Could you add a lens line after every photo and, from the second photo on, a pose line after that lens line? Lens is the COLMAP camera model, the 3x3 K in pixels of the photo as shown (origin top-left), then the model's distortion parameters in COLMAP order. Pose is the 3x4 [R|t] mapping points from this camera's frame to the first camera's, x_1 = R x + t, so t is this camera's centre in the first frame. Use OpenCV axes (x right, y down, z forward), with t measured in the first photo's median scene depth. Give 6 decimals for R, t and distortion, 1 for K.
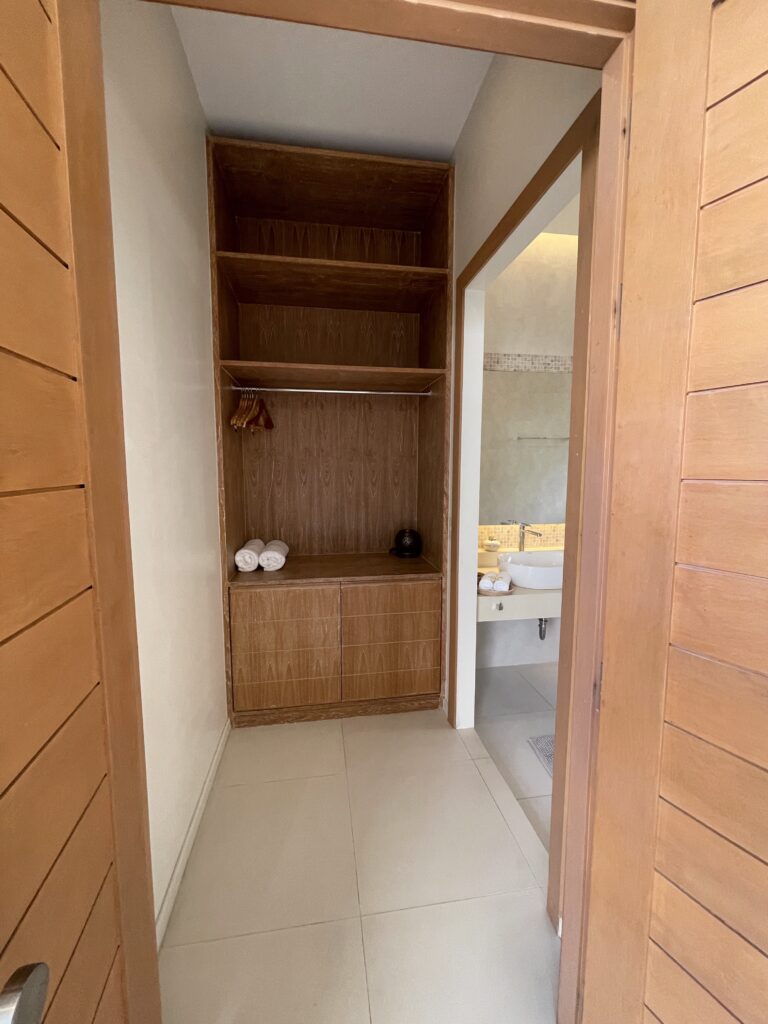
lens RADIAL K [[410.4, 0, 379.6], [0, 410.4, 505.3], [0, 0, 1]] dist [0.002591, -0.001077]
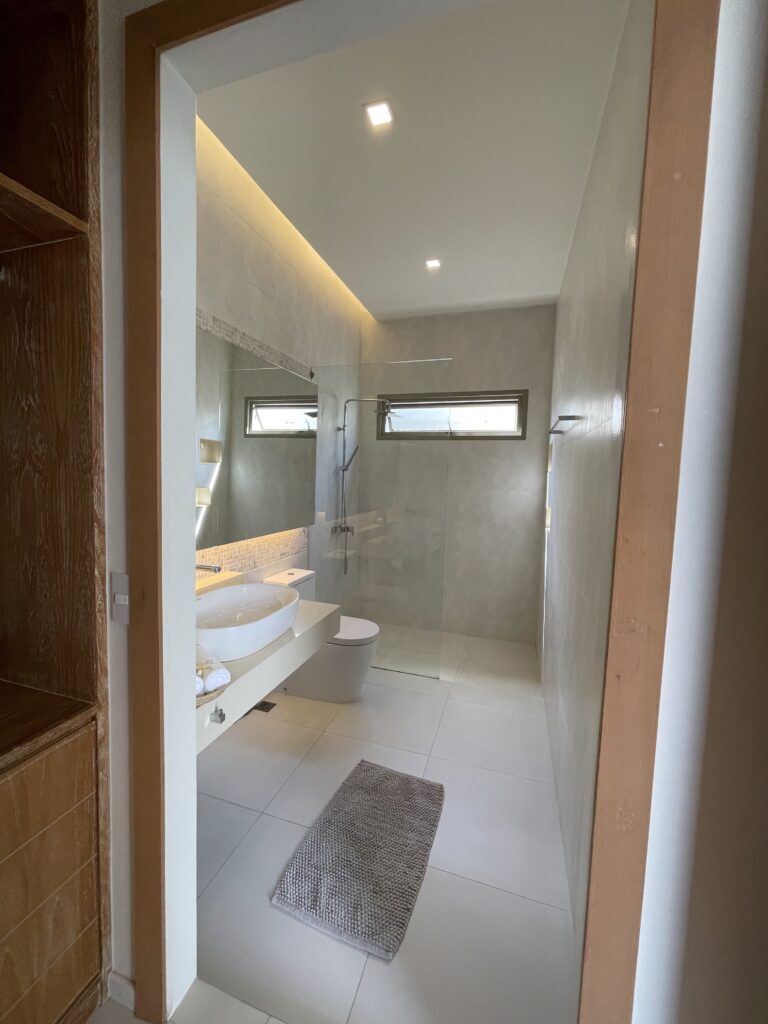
lens RADIAL K [[410.4, 0, 380.6], [0, 410.4, 507.2], [0, 0, 1]] dist [0.002591, -0.001077]
pose [[0.444582, -0.053187, 0.894157, -0.089152], [0.056108, 0.997929, 0.031463, -0.038816], [-0.893979, 0.036182, 0.446646, 0.527379]]
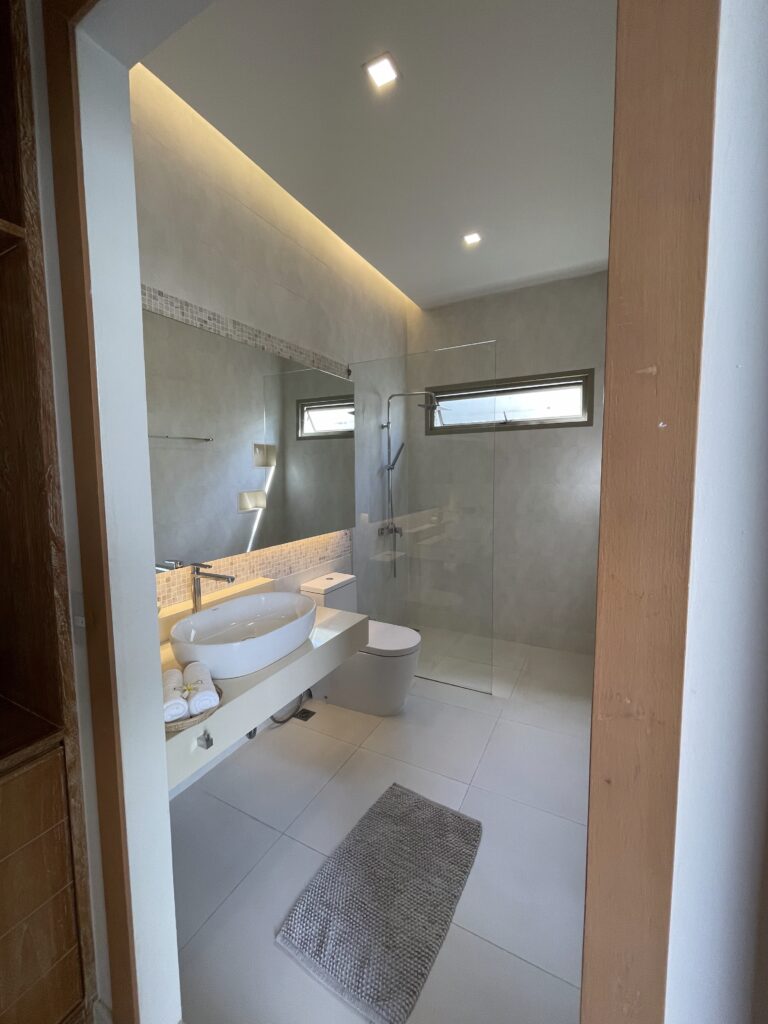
lens RADIAL K [[410.4, 0, 380.6], [0, 410.4, 506.5], [0, 0, 1]] dist [0.002591, -0.001077]
pose [[0.597831, -0.072610, 0.798327, 0.028461], [0.087731, 0.995834, 0.024876, -0.041947], [-0.796807, 0.055166, 0.601711, 0.475391]]
